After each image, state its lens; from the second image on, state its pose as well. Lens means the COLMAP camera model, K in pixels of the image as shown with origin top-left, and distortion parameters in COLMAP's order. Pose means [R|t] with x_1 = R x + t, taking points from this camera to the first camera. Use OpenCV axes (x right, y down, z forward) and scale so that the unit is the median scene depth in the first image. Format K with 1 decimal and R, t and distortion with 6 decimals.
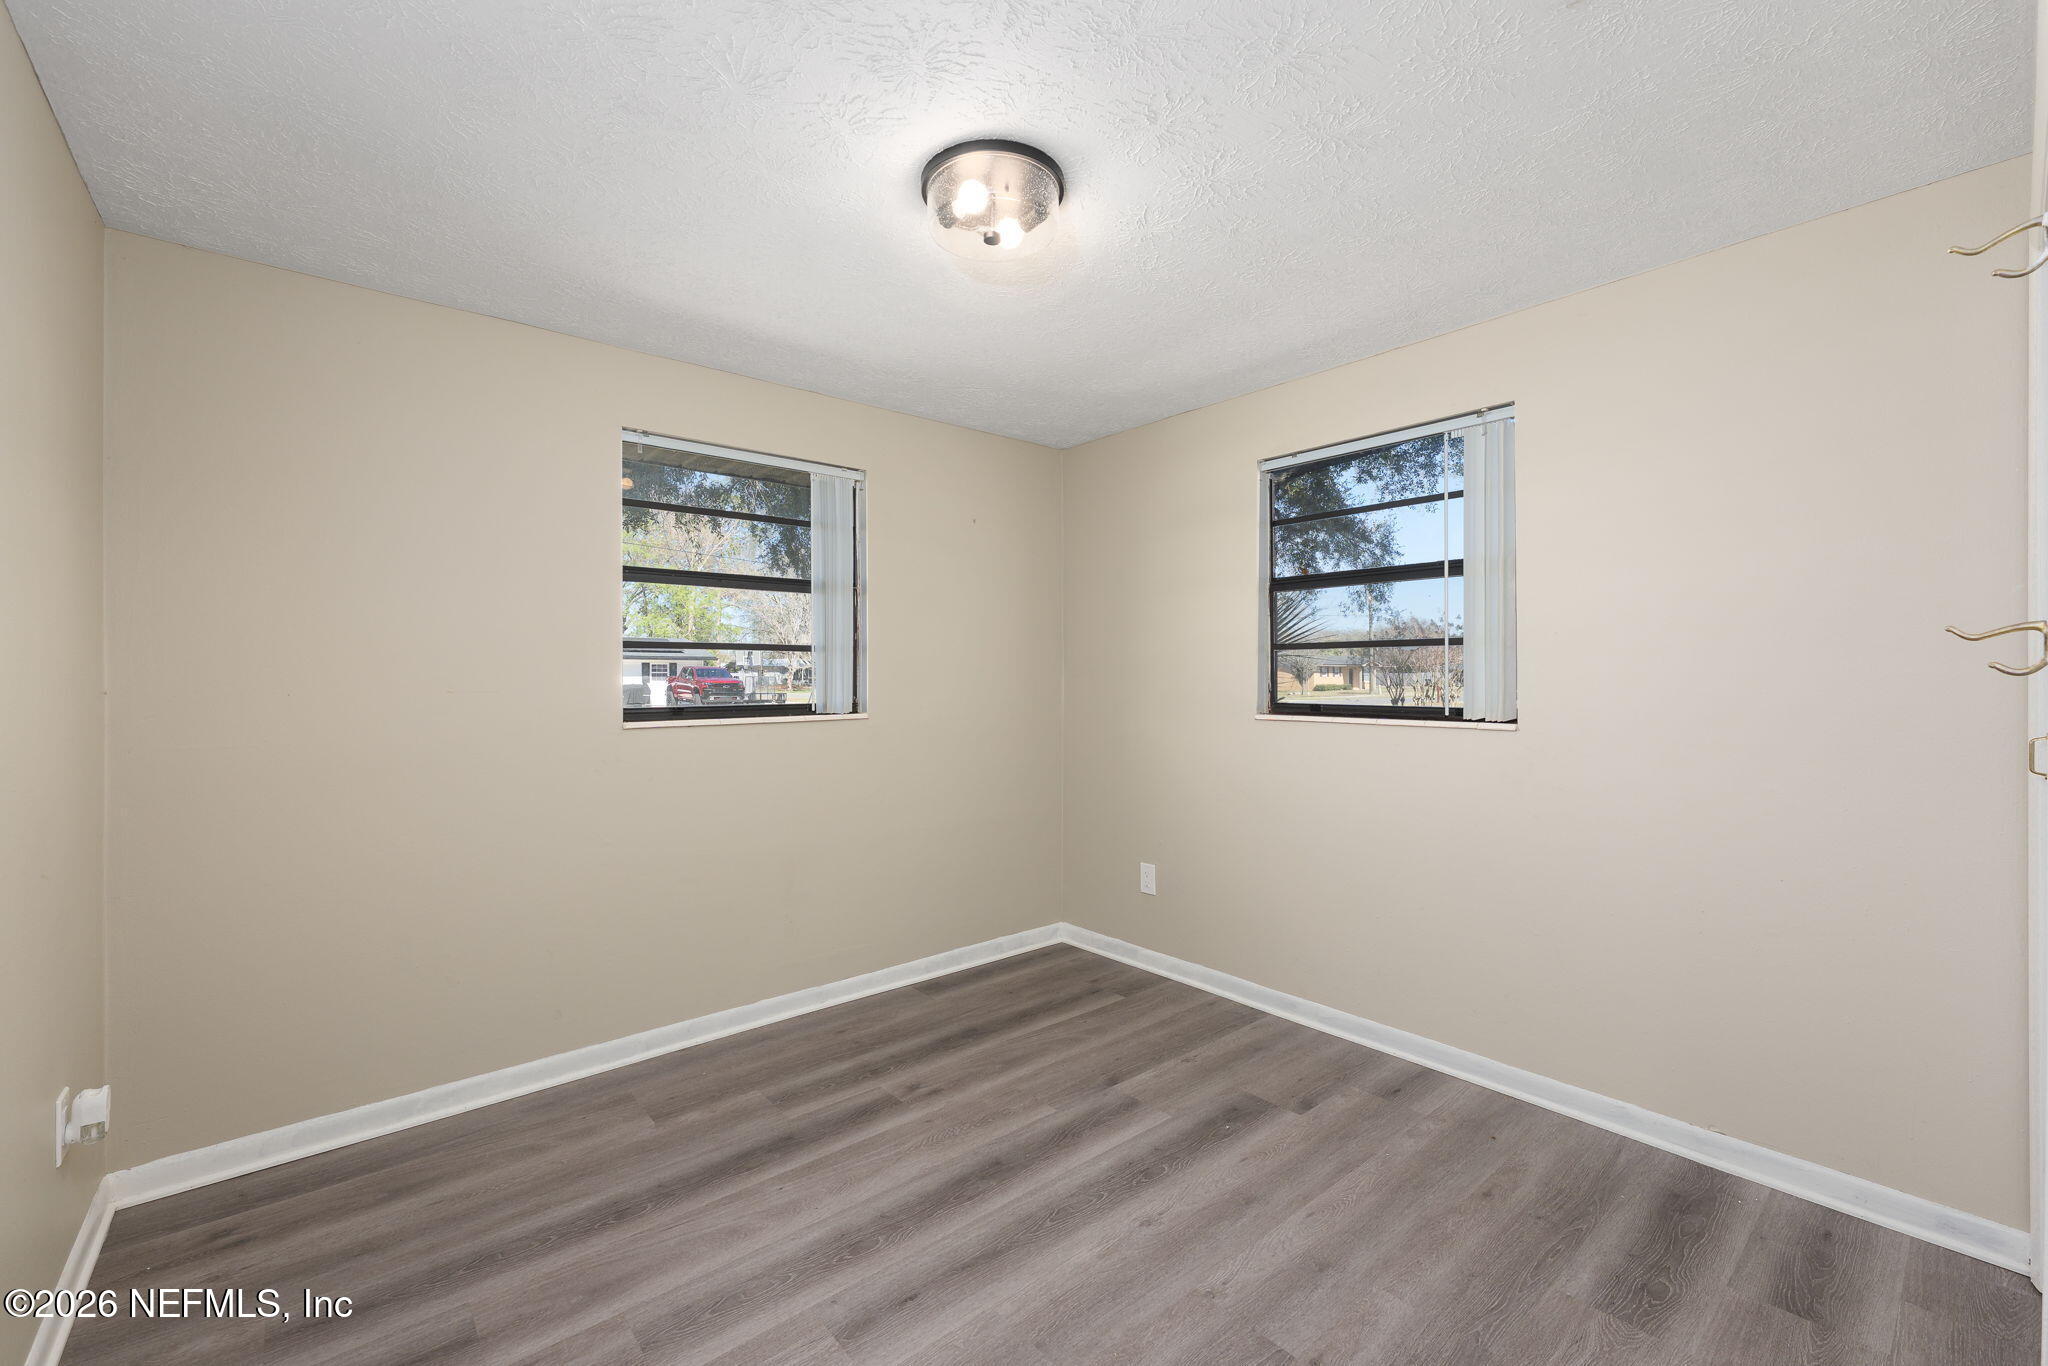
lens RADIAL K [[847.1, 0, 1017.9], [0, 847.1, 684.5], [0, 0, 1]] dist [0.000219, 0.000003]
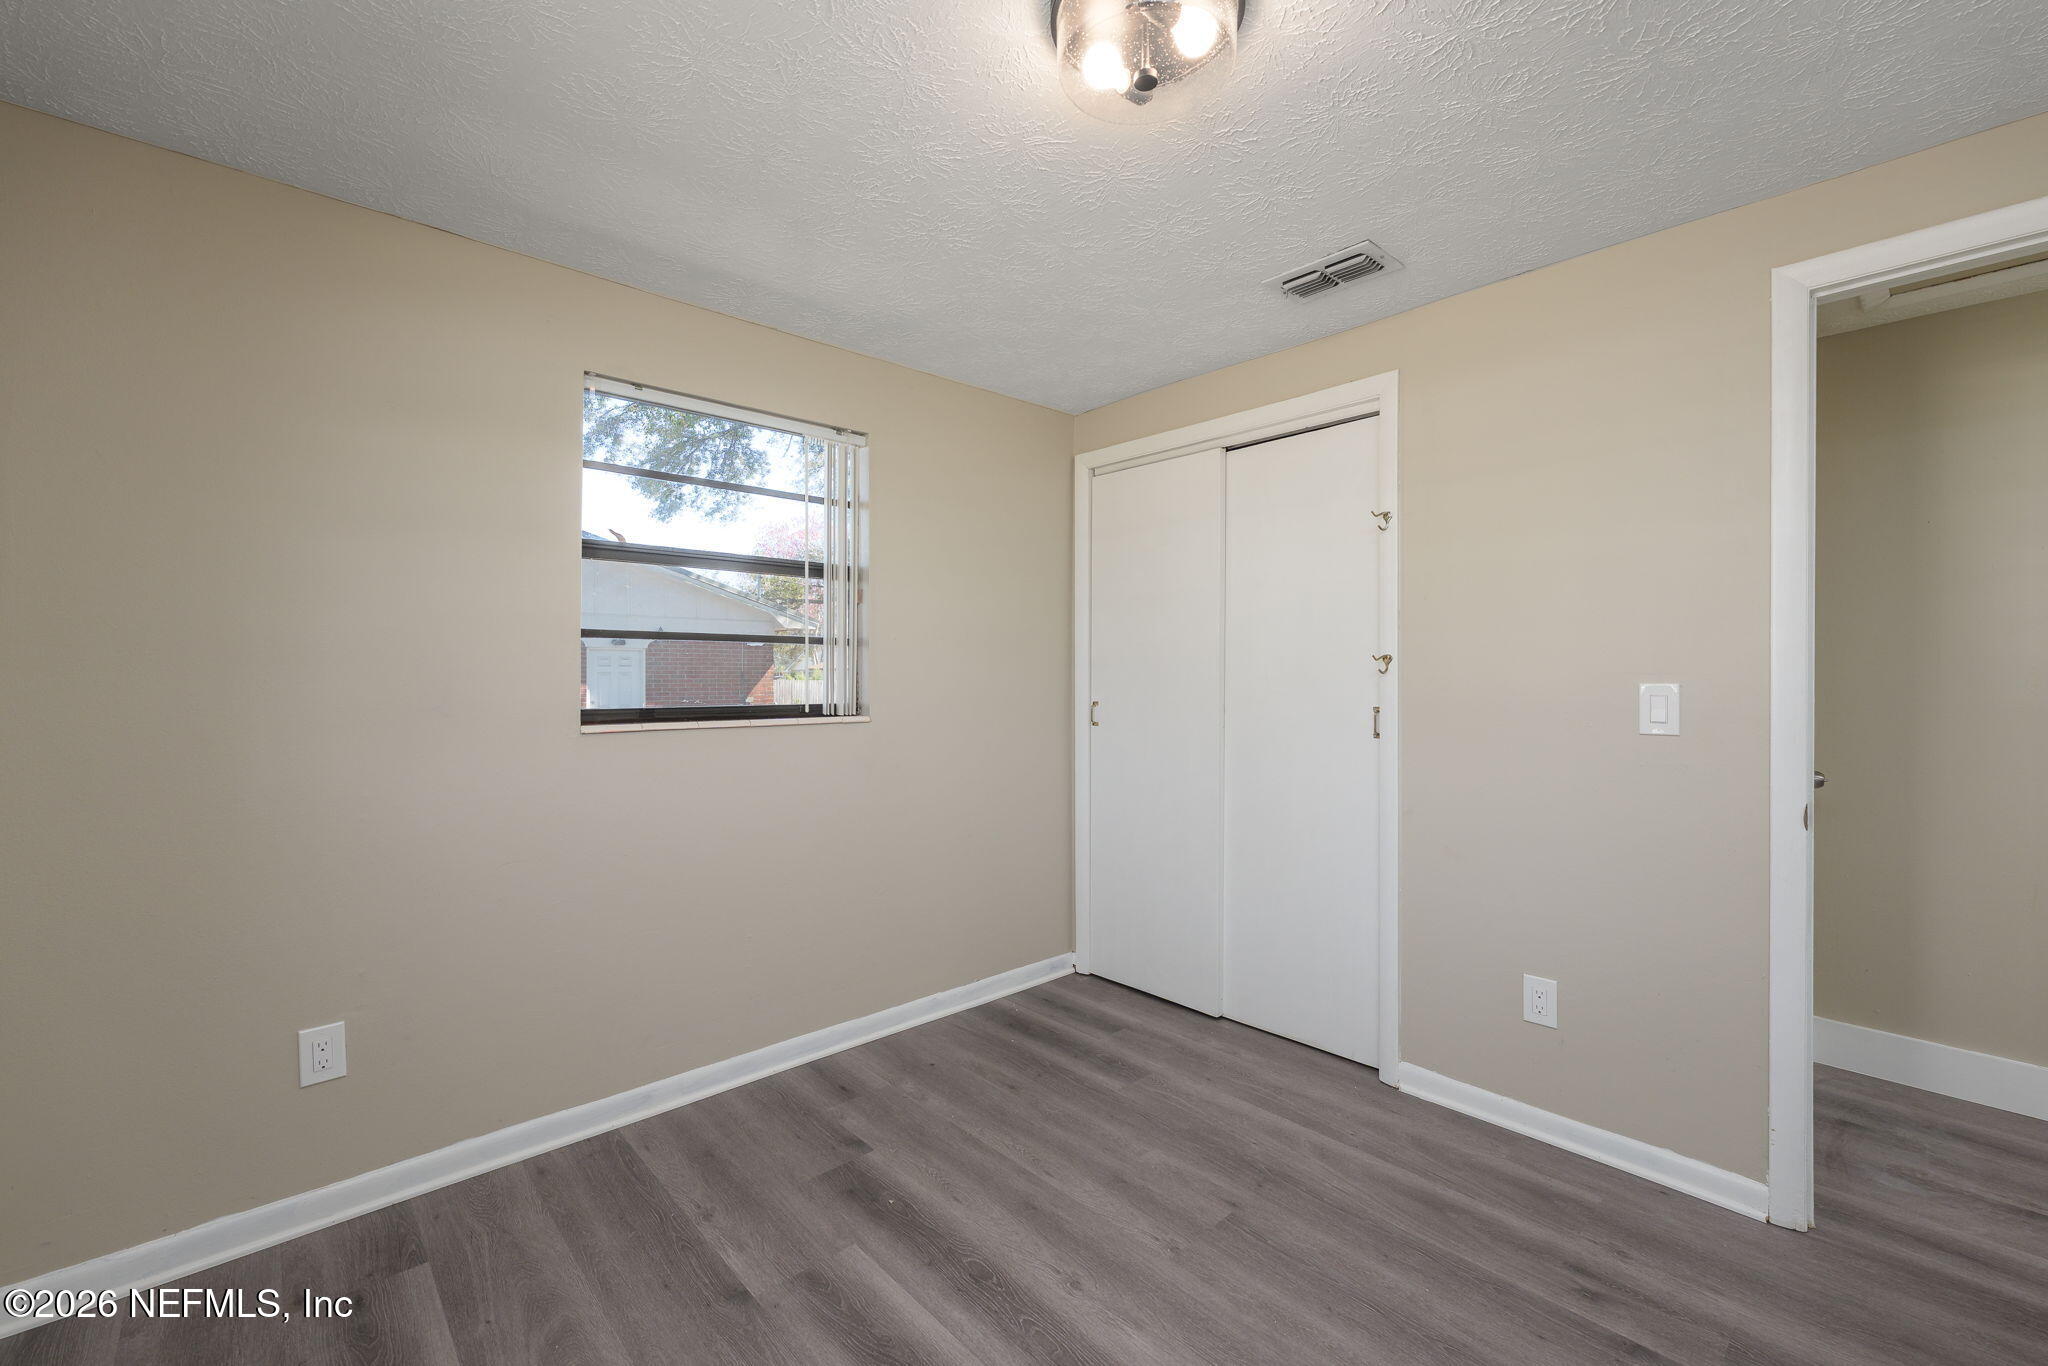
lens RADIAL K [[847.1, 0, 1017.9], [0, 847.1, 684.5], [0, 0, 1]] dist [0.000219, 0.000003]
pose [[-0.040803, -0.006669, 0.999145, -0.573570], [0.009133, 0.999933, 0.007047, -0.002140], [-0.999125, 0.009412, -0.040739, 0.854211]]
